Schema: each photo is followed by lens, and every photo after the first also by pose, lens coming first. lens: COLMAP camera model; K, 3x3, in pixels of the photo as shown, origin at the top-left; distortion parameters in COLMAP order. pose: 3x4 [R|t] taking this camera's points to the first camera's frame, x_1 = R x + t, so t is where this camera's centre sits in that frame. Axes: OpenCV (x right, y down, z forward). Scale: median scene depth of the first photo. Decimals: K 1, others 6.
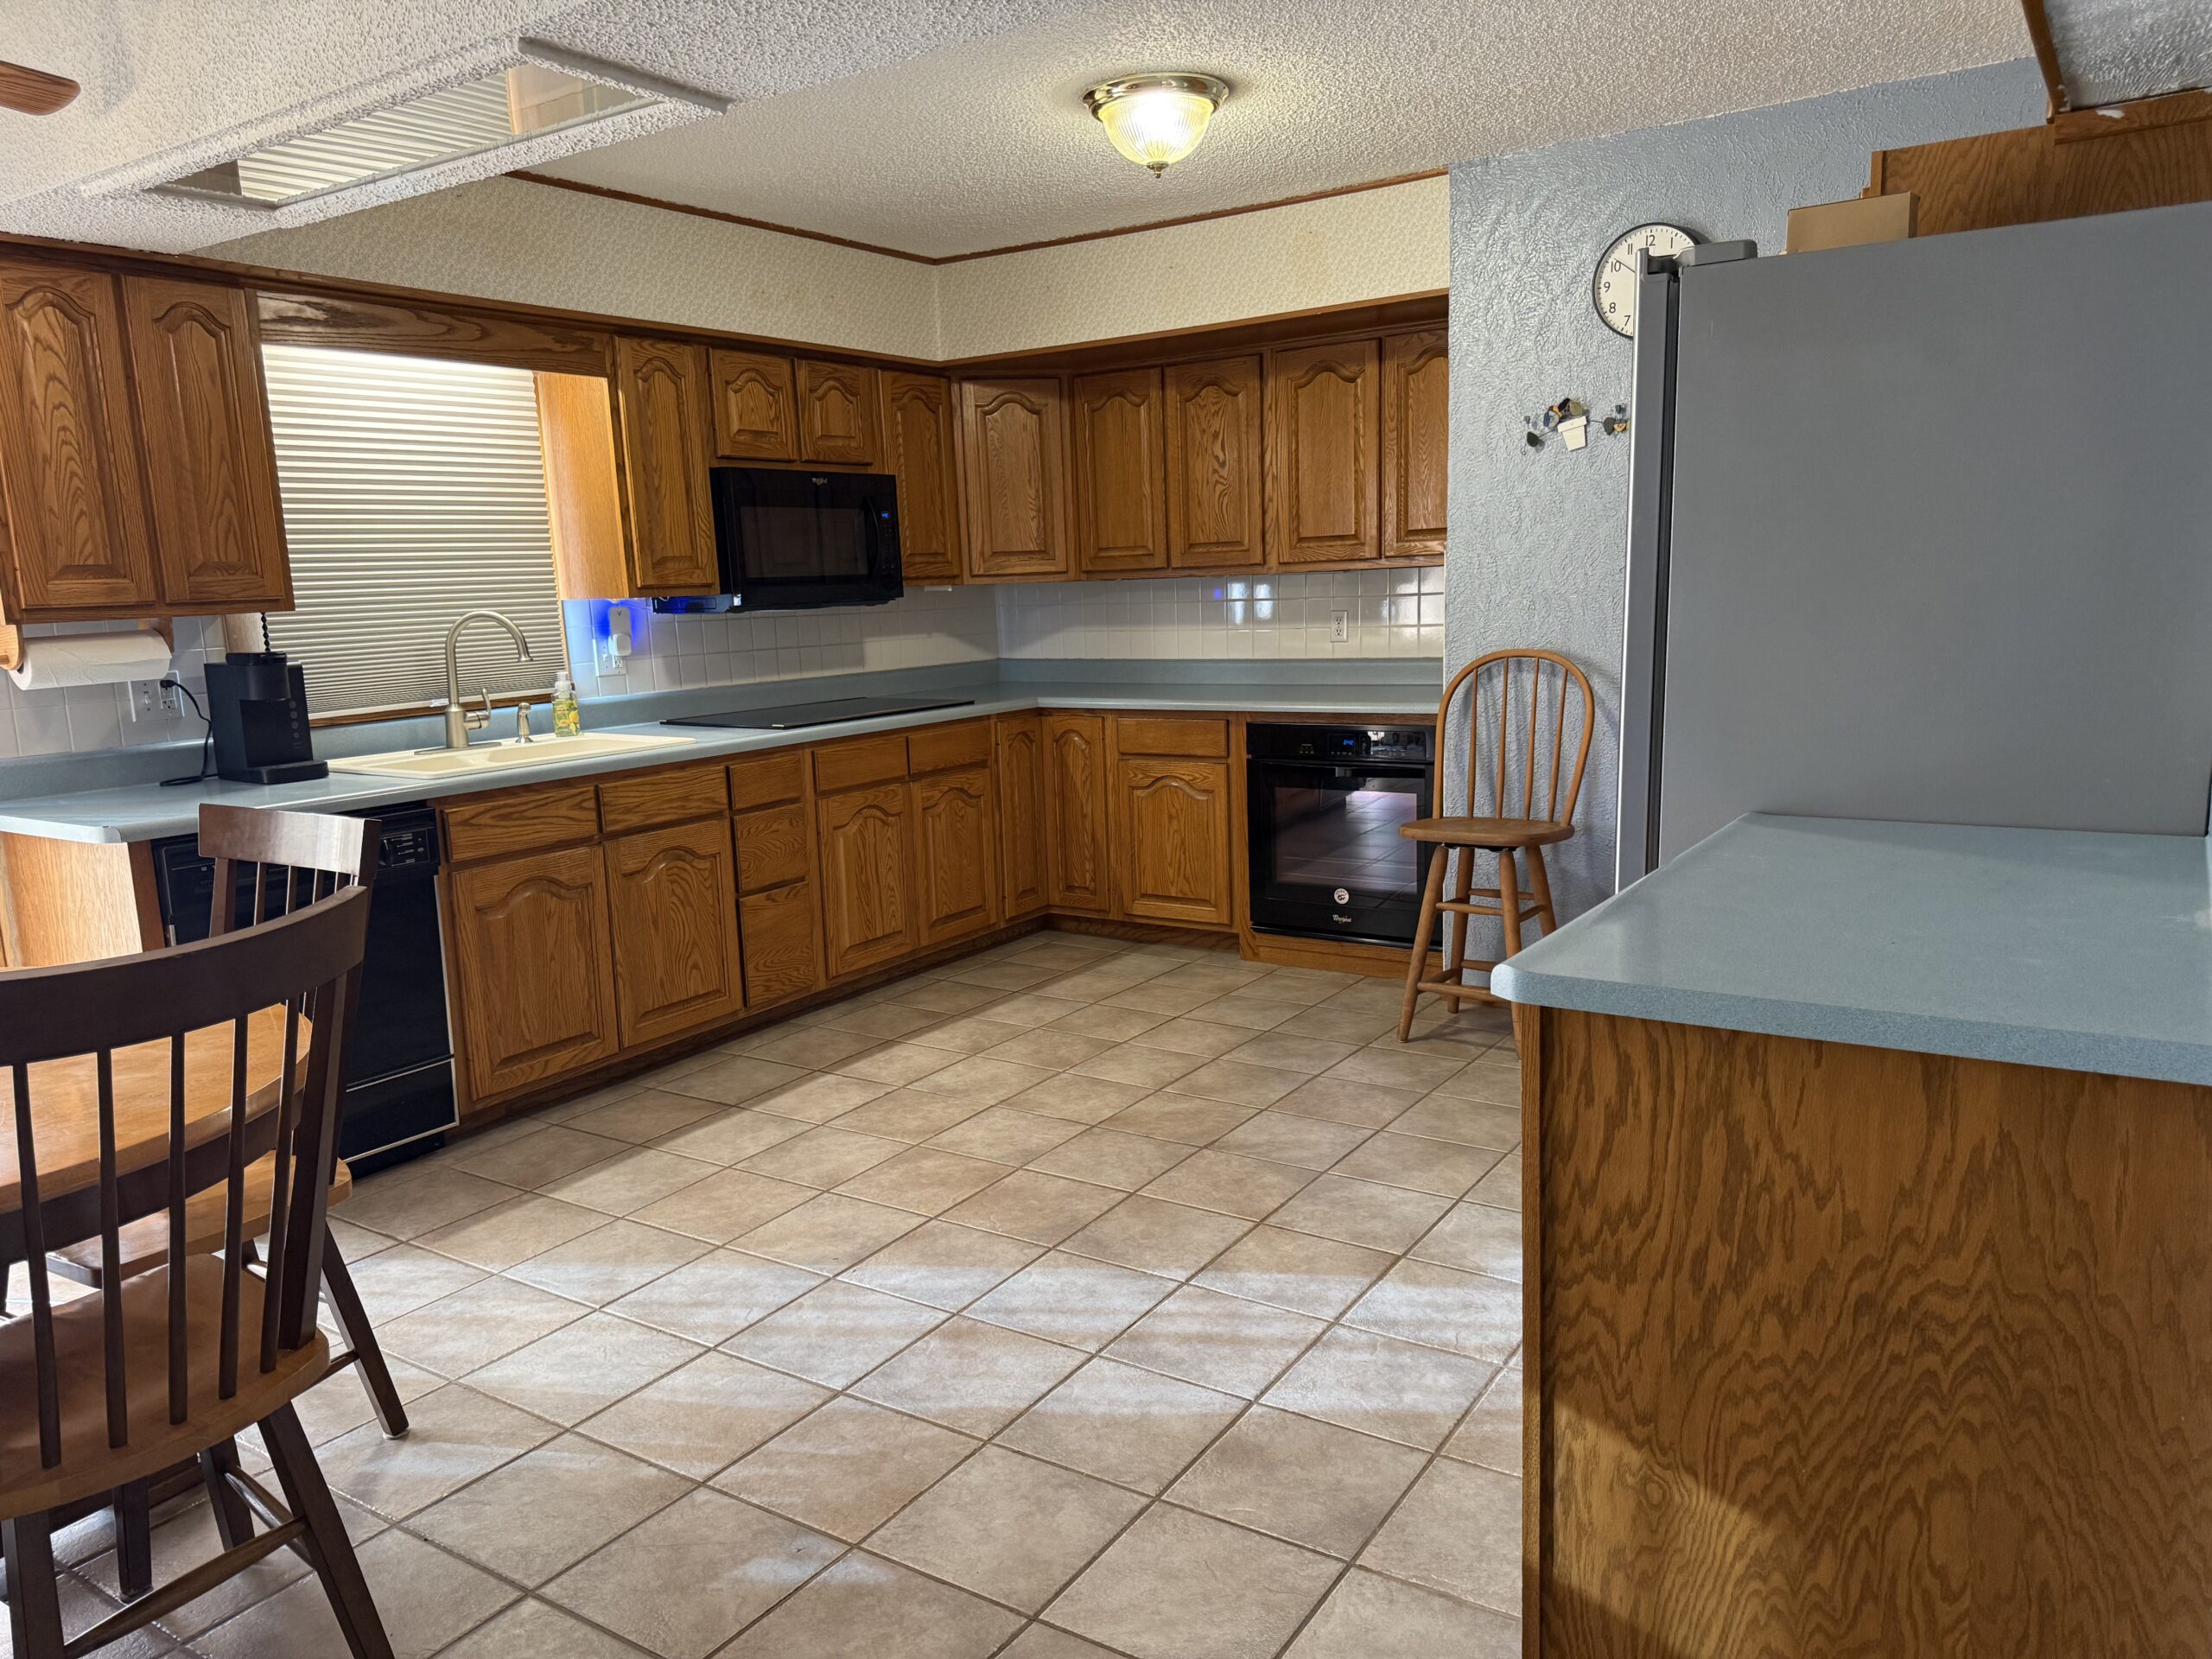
lens RADIAL K [[1571.3, 0, 1095.8], [0, 1571.3, 825.0], [0, 0, 1]] dist [0.088516, -0.171175]
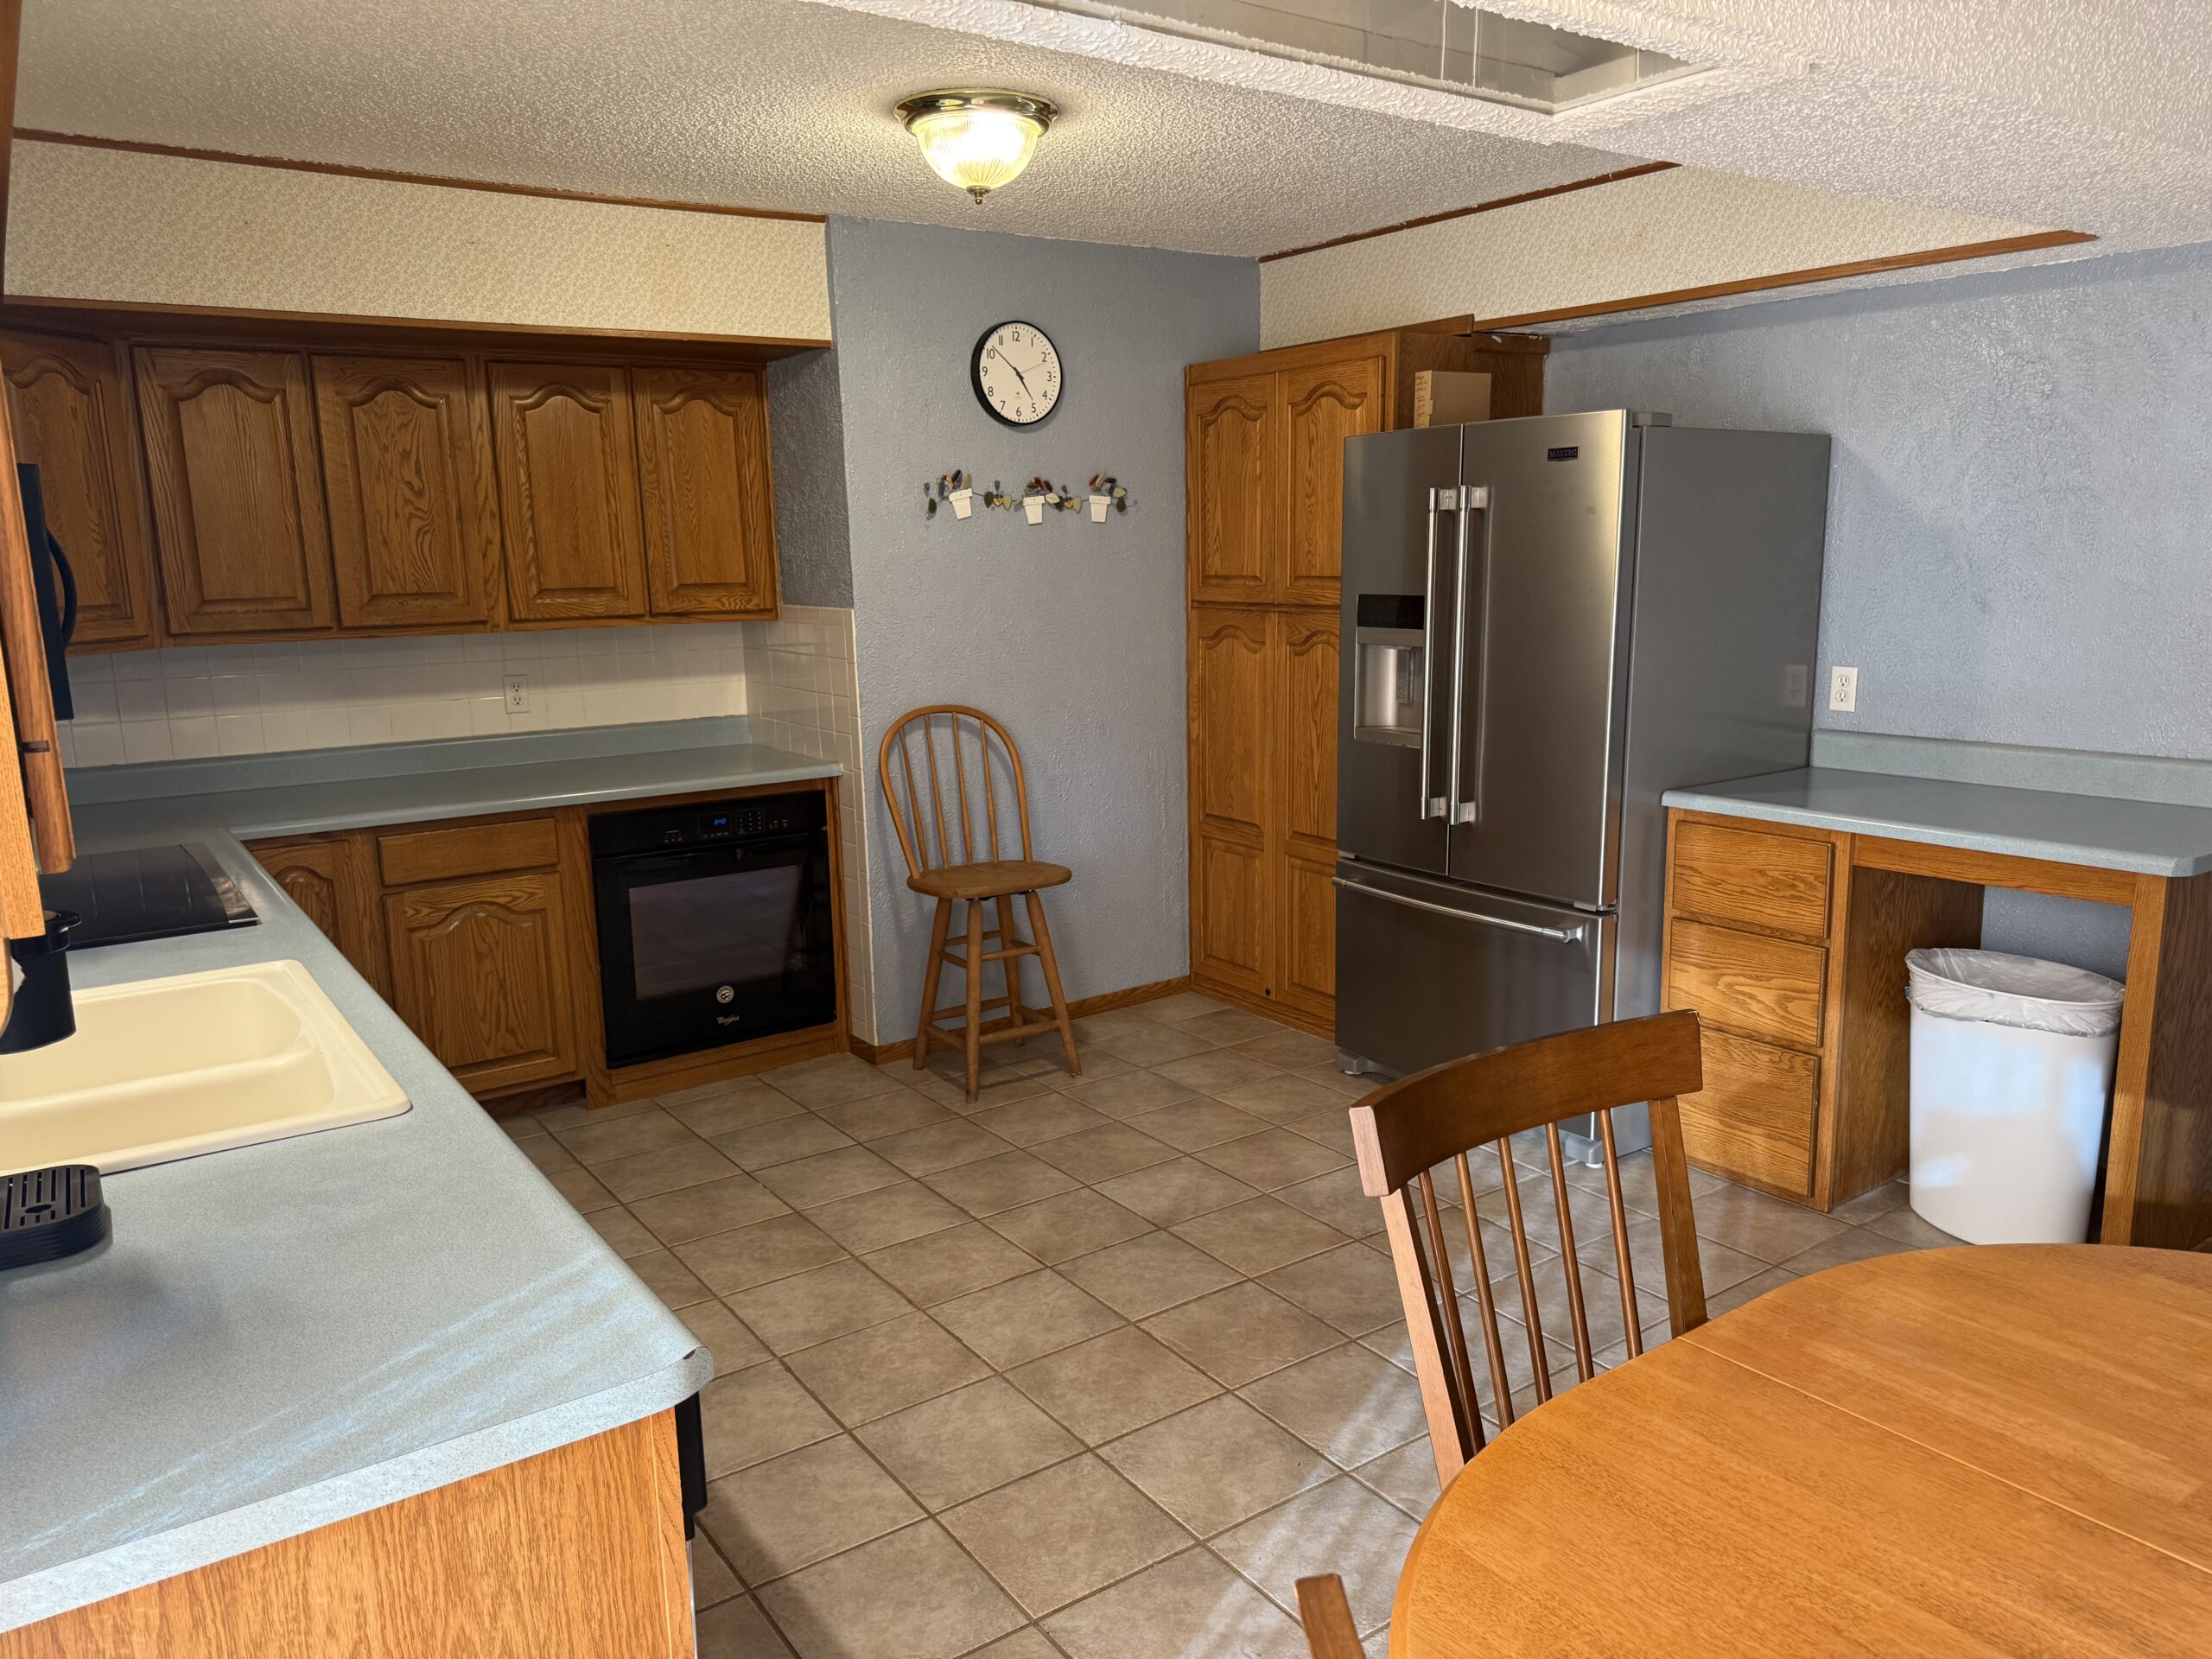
lens RADIAL K [[1559.0, 0, 1115.3], [0, 1559.0, 812.8], [0, 0, 1]] dist [0.164651, -0.376971]
pose [[0.350134, -0.124604, 0.928375, -0.661431], [0.153476, 0.985350, 0.074368, -0.100680], [-0.924041, 0.116444, 0.364128, 0.529194]]
